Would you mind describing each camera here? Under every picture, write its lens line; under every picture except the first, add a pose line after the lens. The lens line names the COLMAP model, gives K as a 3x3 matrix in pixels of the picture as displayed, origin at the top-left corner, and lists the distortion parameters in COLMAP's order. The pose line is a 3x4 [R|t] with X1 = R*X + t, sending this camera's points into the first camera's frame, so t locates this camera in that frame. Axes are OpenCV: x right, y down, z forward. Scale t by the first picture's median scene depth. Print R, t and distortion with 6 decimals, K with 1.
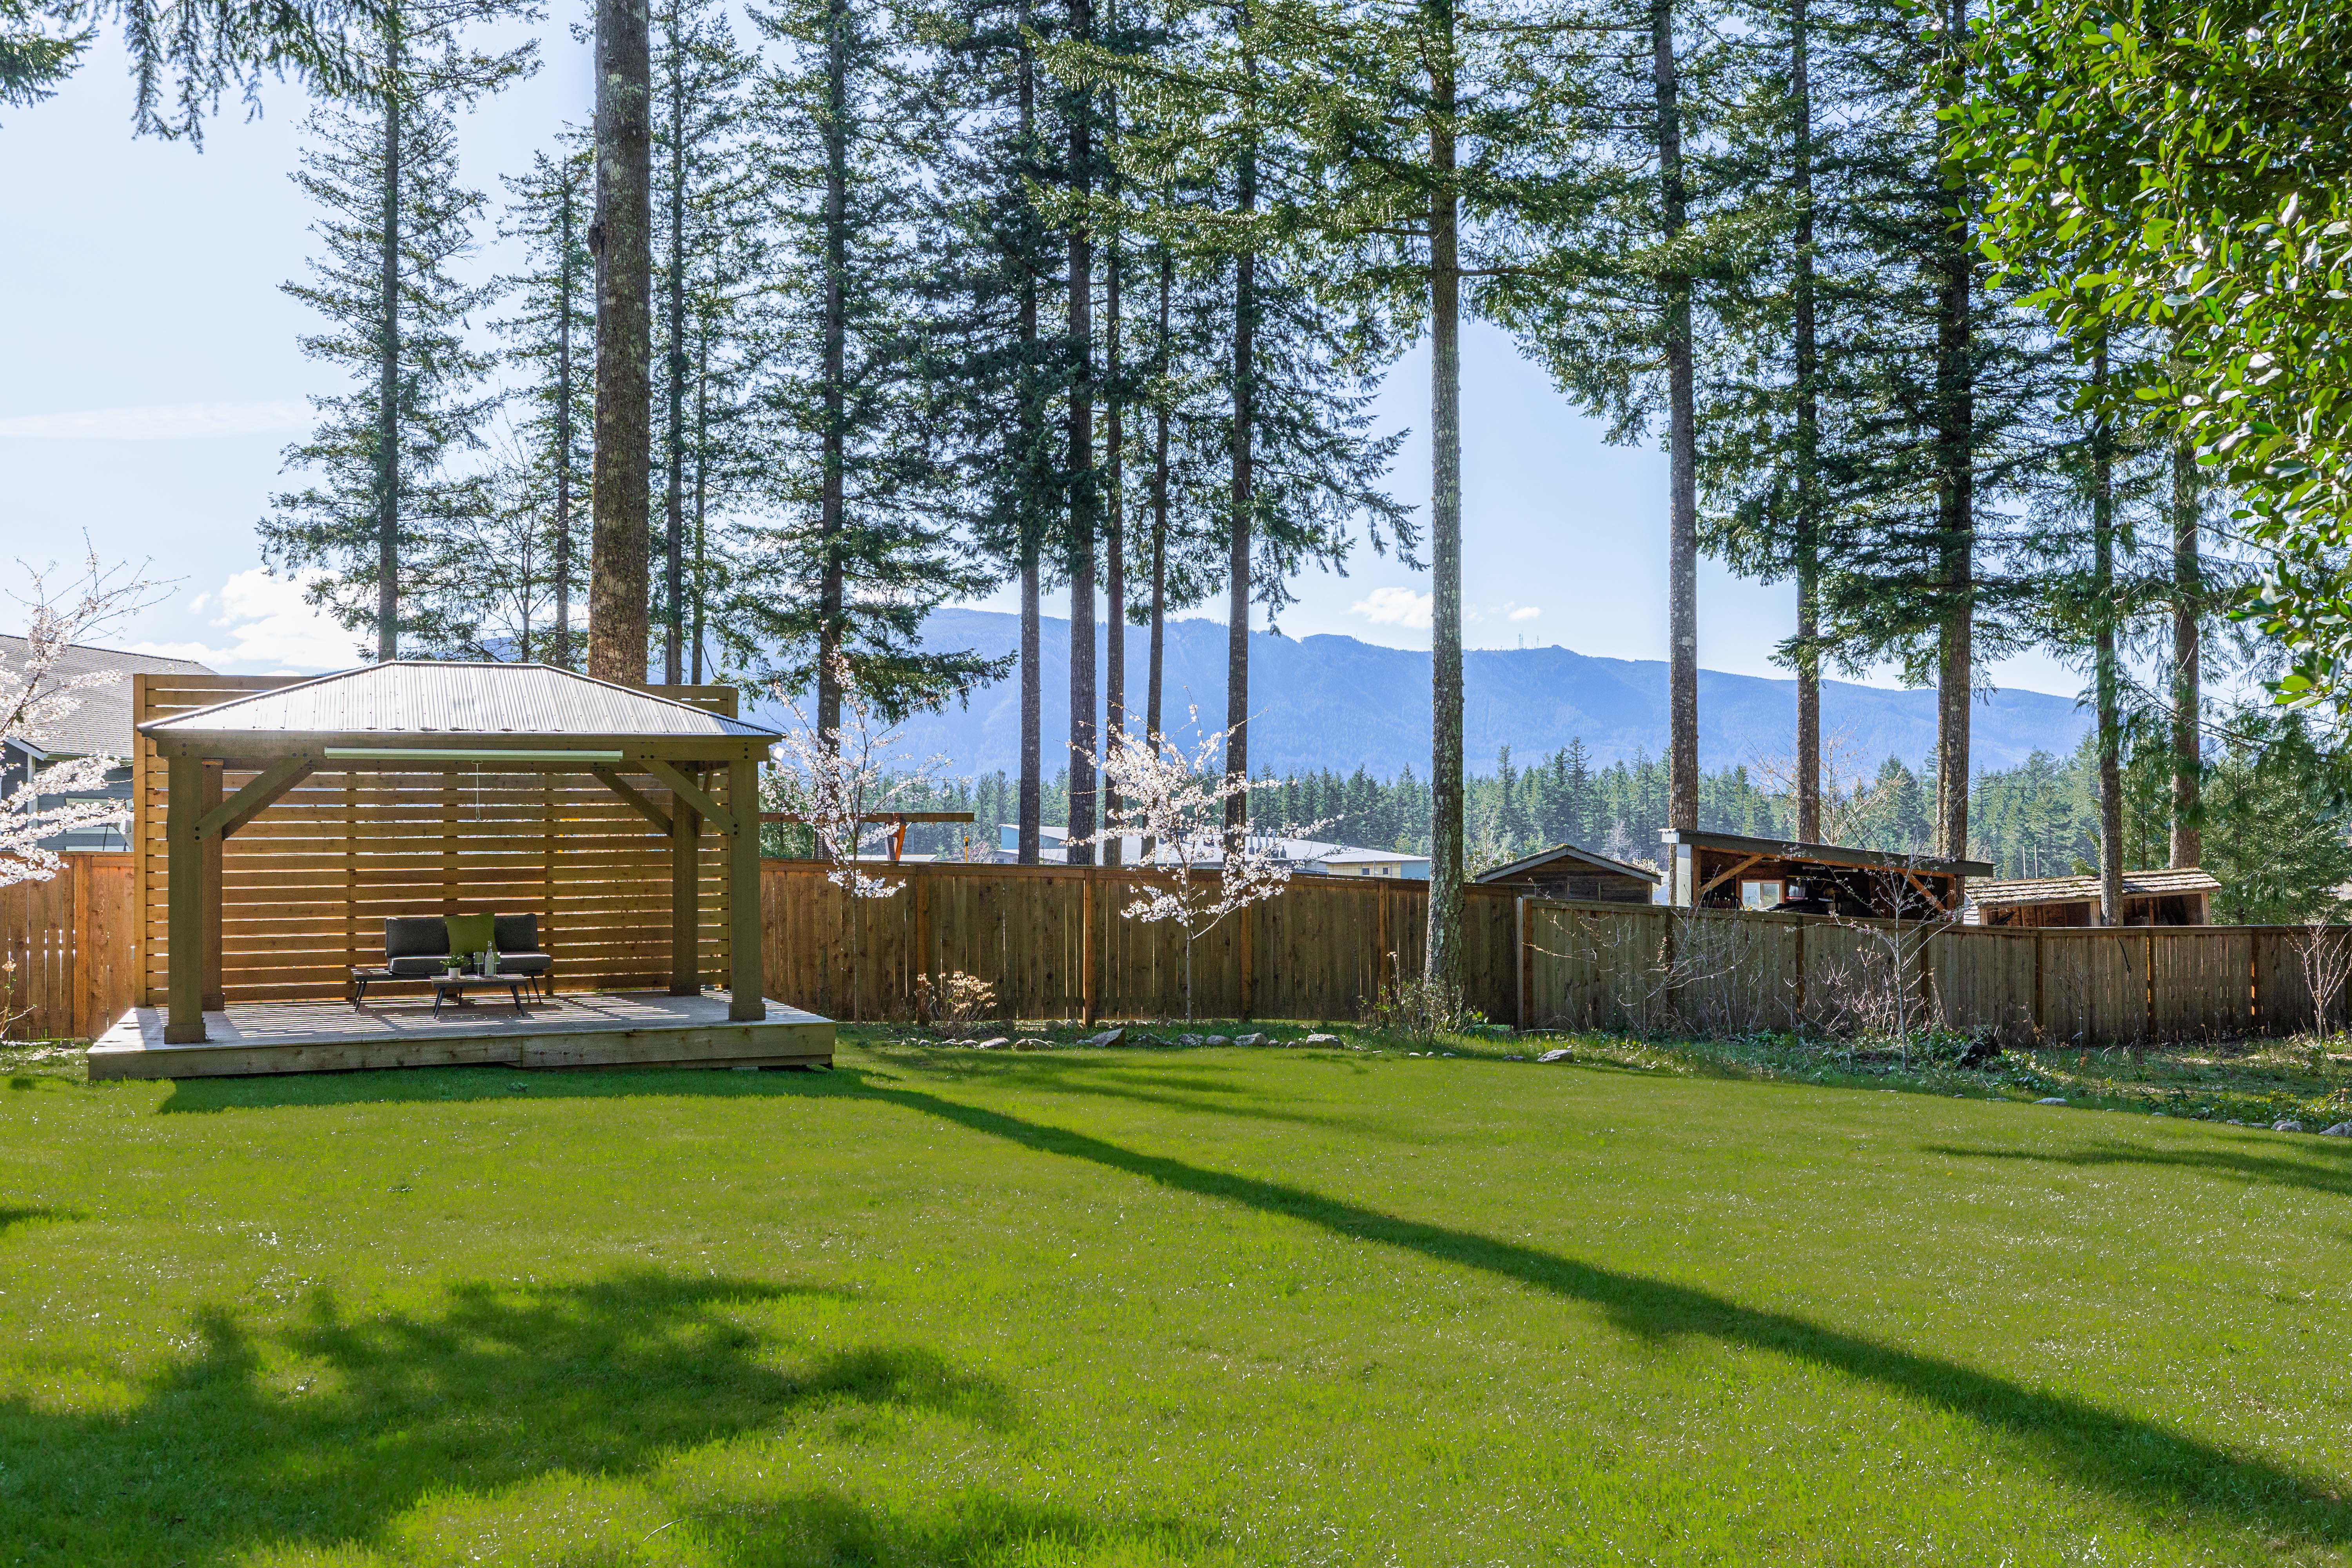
lens RADIAL K [[2065.9, 0, 1178.7], [0, 2065.9, 781.9], [0, 0, 1]] dist [0.000901, 0.011238]
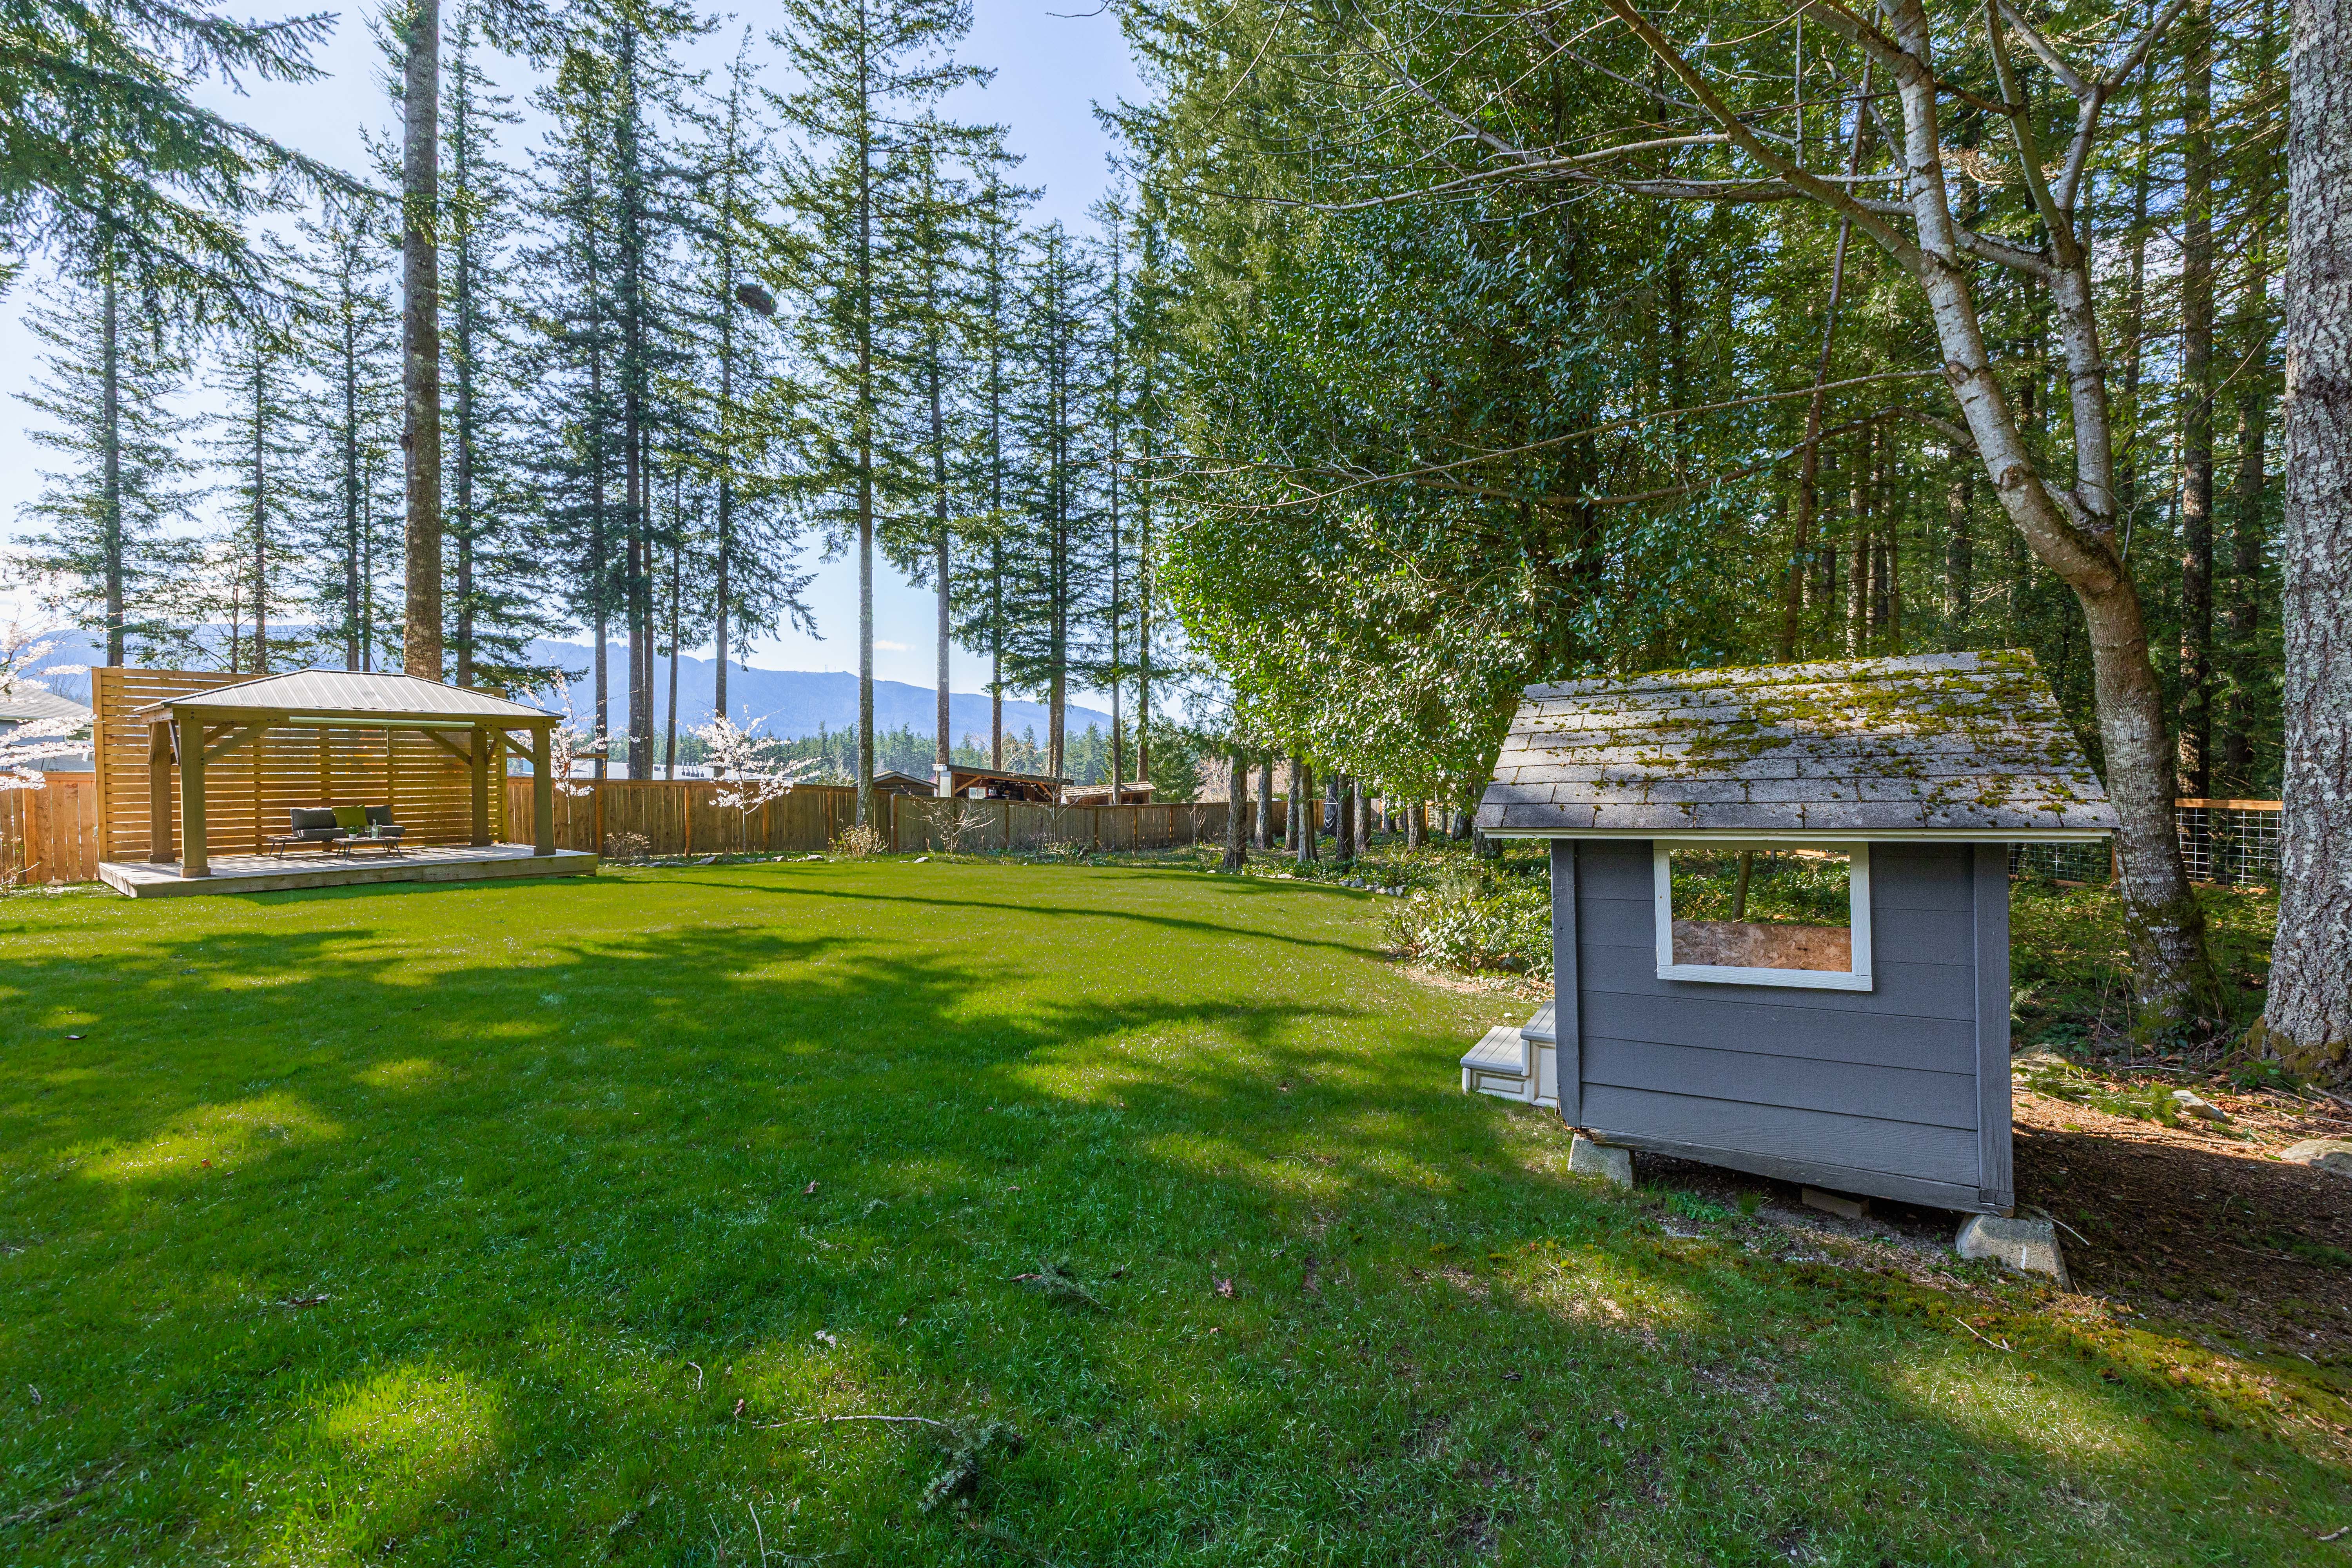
lens RADIAL K [[995.2, 0, 1181.1], [0, 995.2, 782.9], [0, 0, 1]] dist [0.005254, 0.000852]
pose [[0.871839, -0.001495, 0.489791, -0.056703], [-0.019250, 0.999118, 0.037314, -0.002139], [-0.489415, -0.041960, 0.871041, -0.065468]]
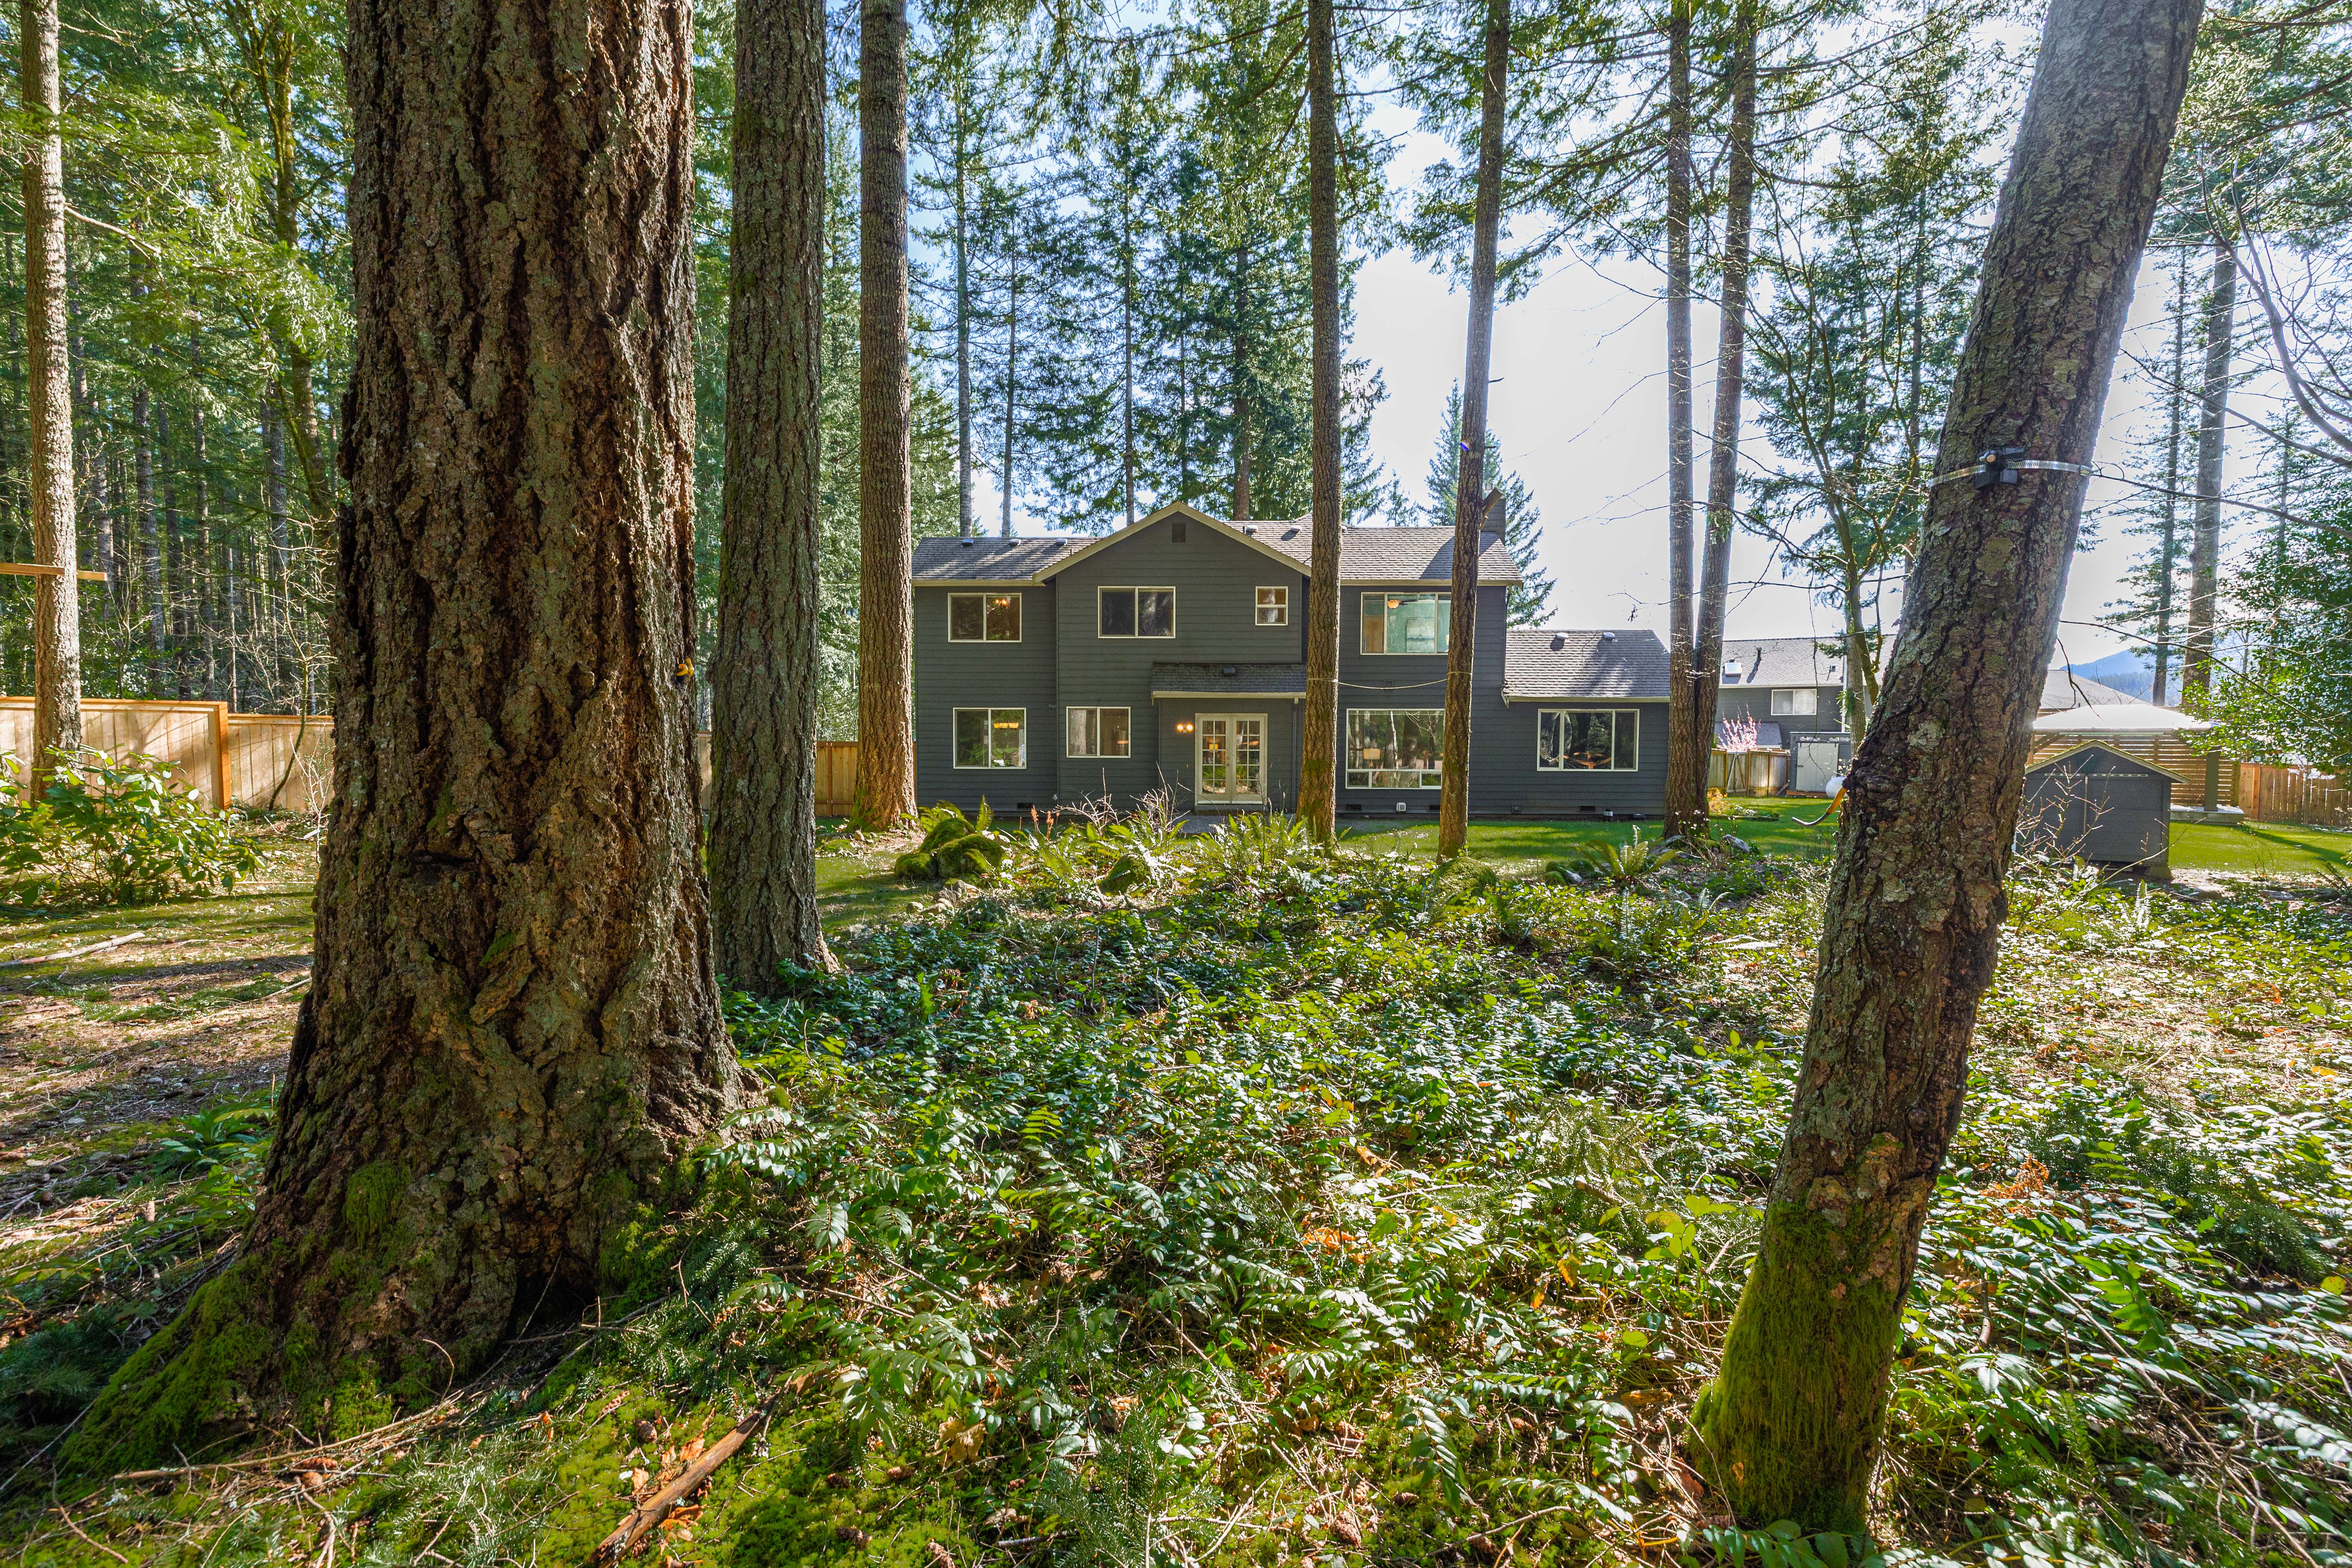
lens RADIAL K [[995.2, 0, 1179.7], [0, 995.2, 793.4], [0, 0, 1]] dist [0.005254, 0.000852]
pose [[0.376478, 0.050040, -0.925073, 0.251318], [0.024839, 0.997636, 0.064074, -0.021655], [0.926093, -0.047100, 0.374345, -0.438919]]
